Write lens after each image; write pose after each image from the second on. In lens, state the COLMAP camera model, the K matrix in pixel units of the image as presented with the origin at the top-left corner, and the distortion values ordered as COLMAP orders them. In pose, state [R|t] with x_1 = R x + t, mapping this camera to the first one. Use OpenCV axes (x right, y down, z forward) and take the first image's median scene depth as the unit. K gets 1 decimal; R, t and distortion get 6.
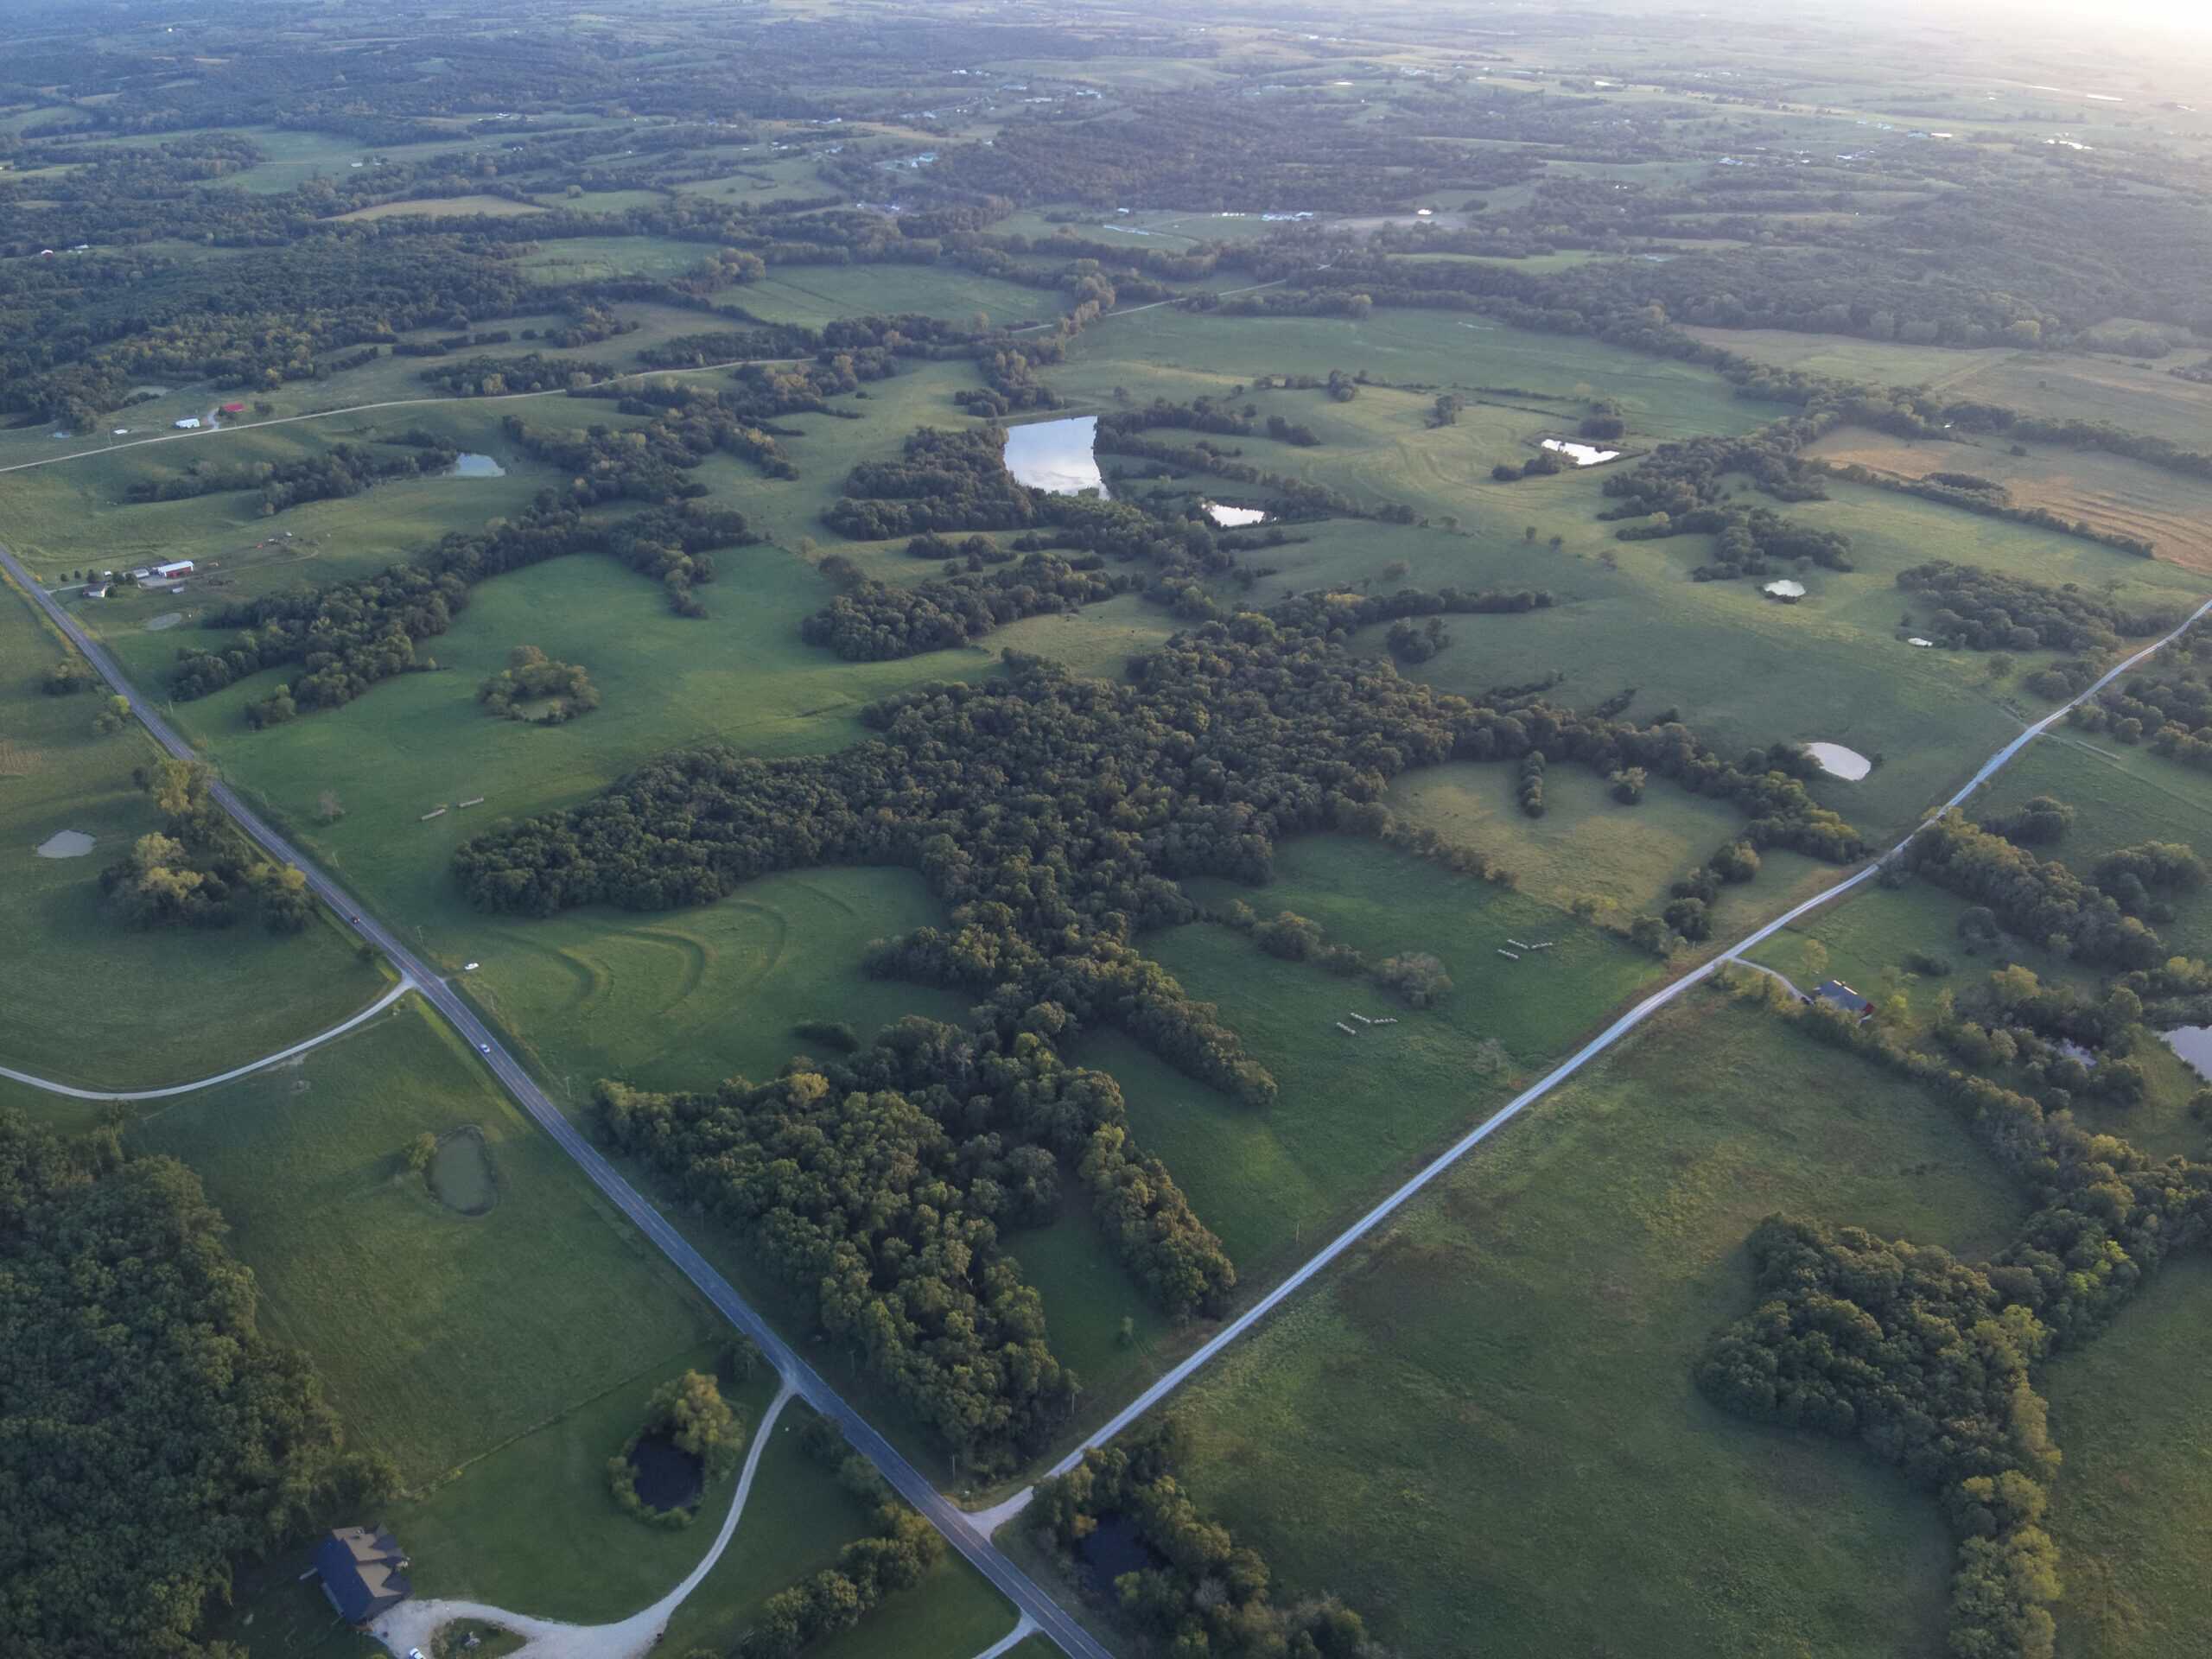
lens RADIAL K [[1585.3, 0, 1115.8], [0, 1585.3, 829.8], [0, 0, 1]] dist [0.118675, -0.224230]
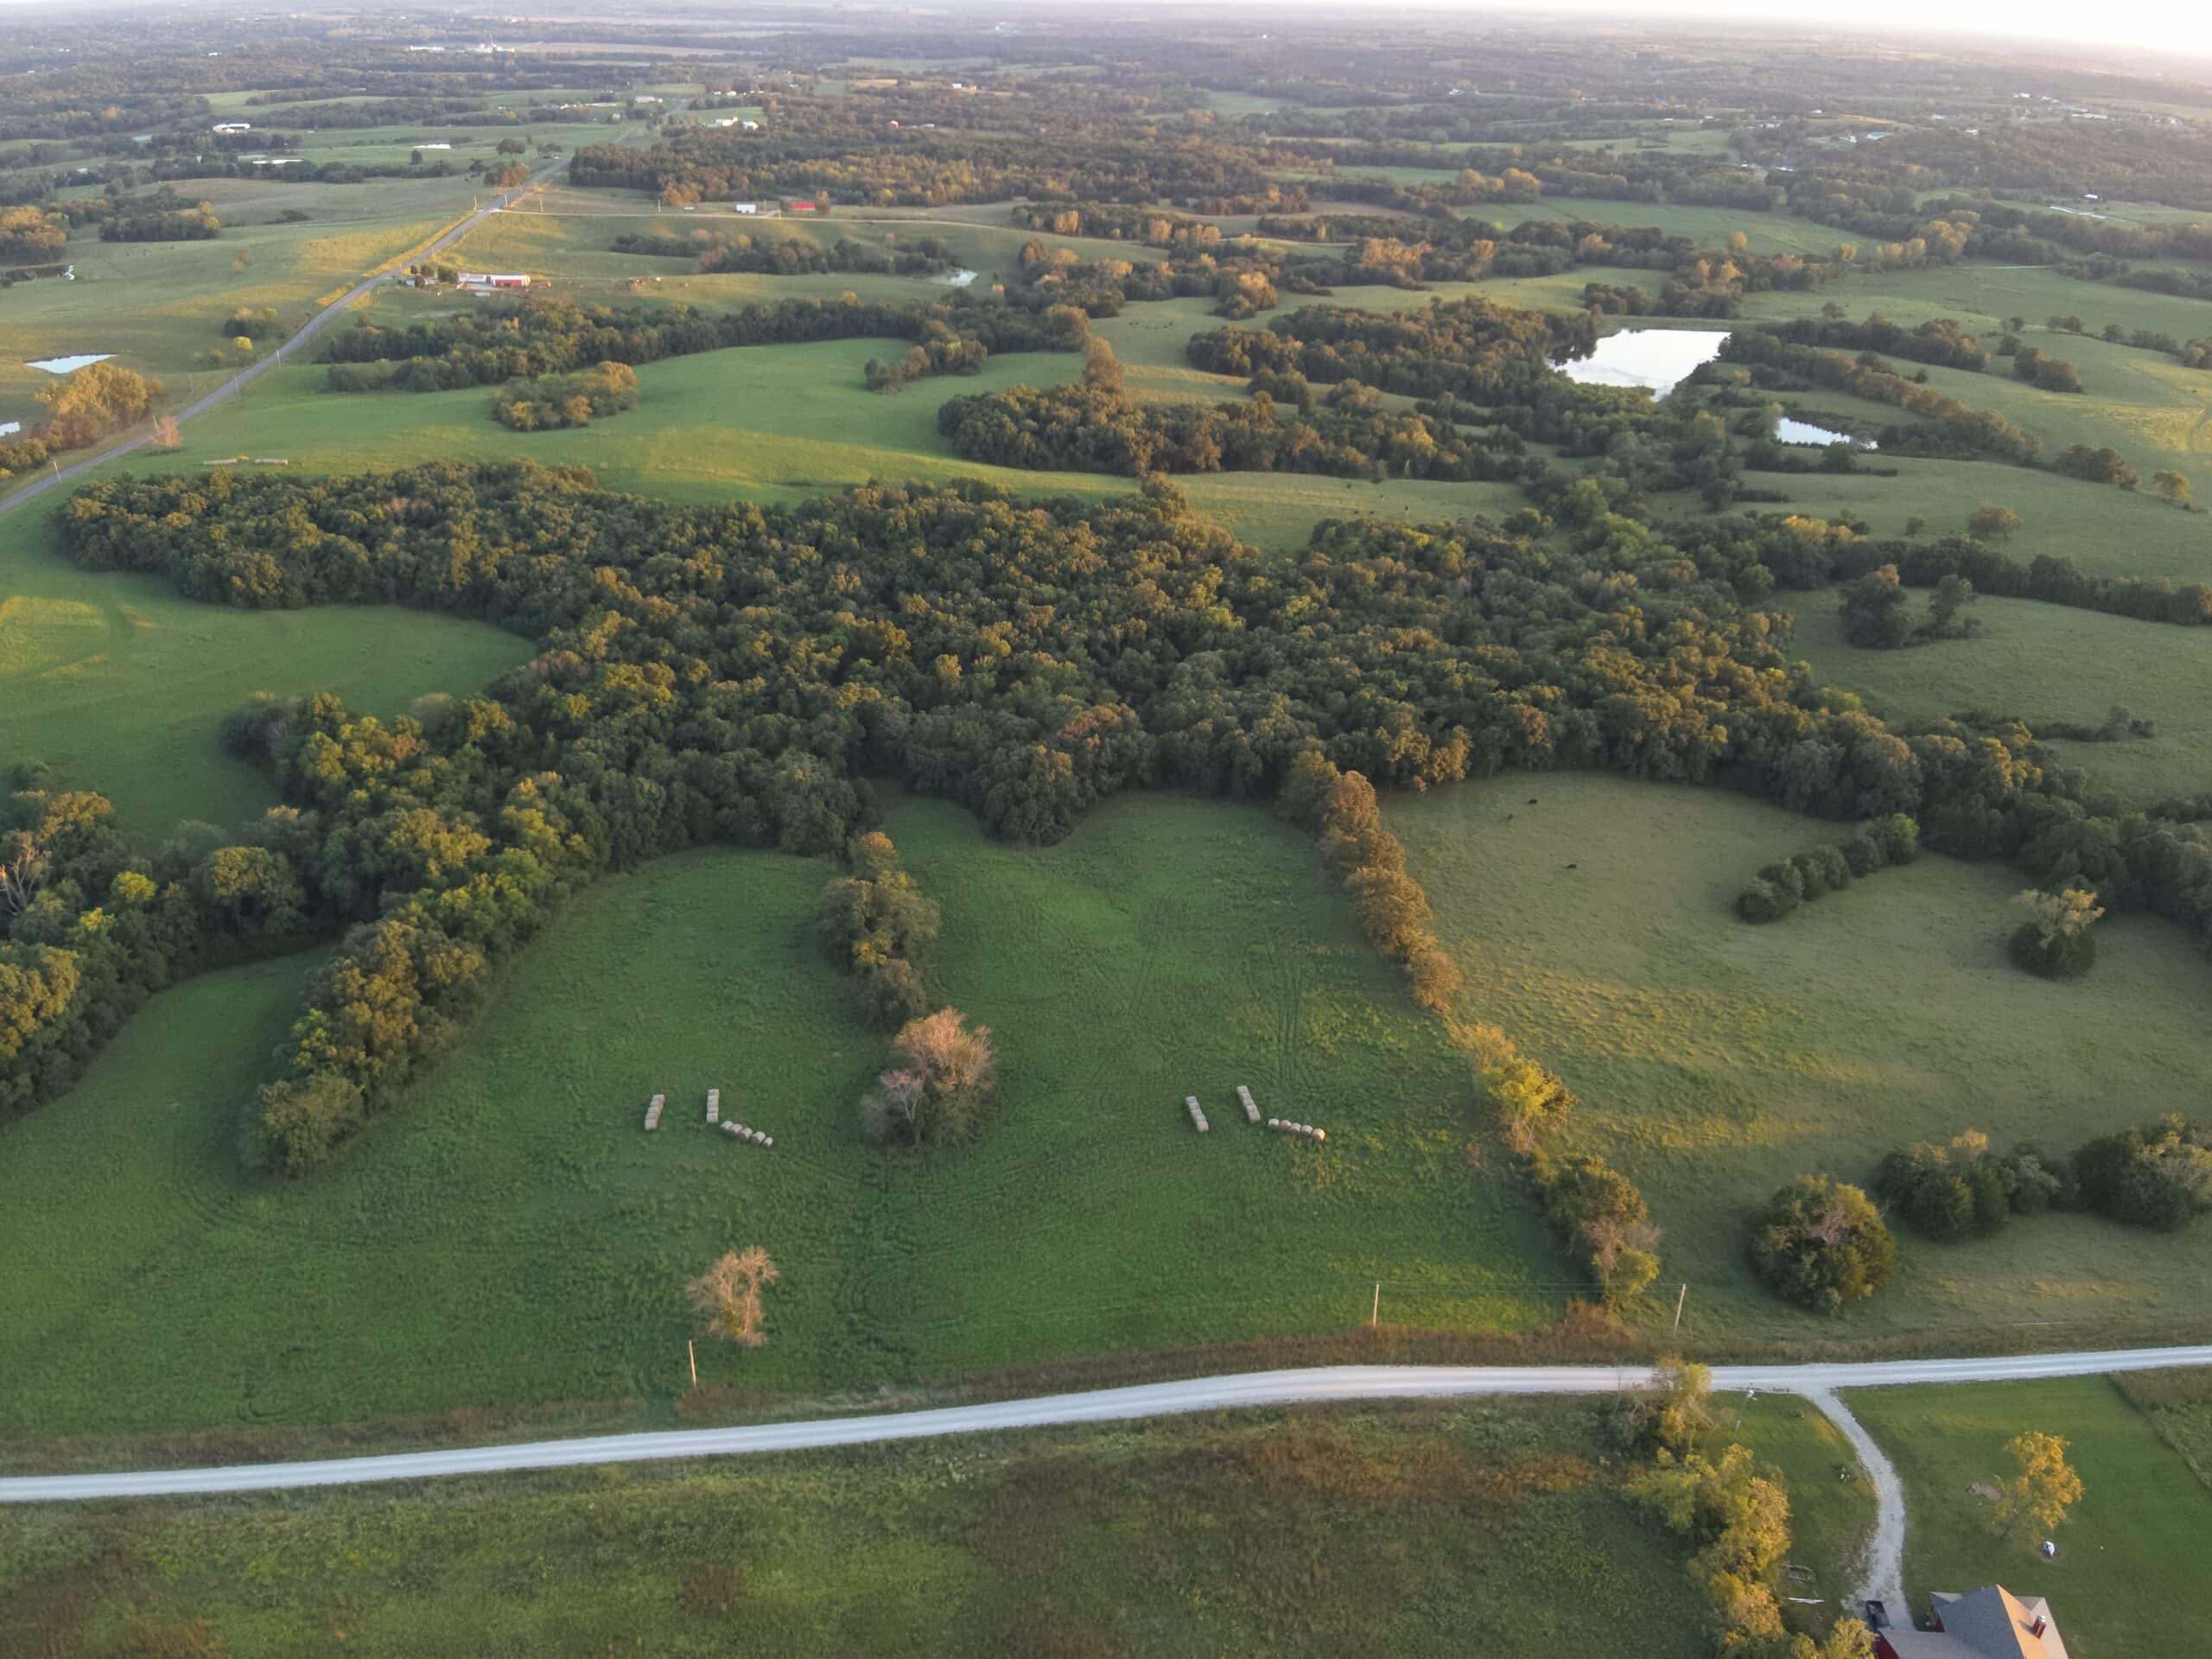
lens RADIAL K [[1585.3, 0, 1115.8], [0, 1585.3, 829.8], [0, 0, 1]] dist [0.118675, -0.224230]
pose [[0.799122, 0.269382, -0.537436, 0.370405], [-0.297341, 0.954089, 0.036103, 0.004501], [0.522487, 0.130951, 0.842532, 0.581576]]
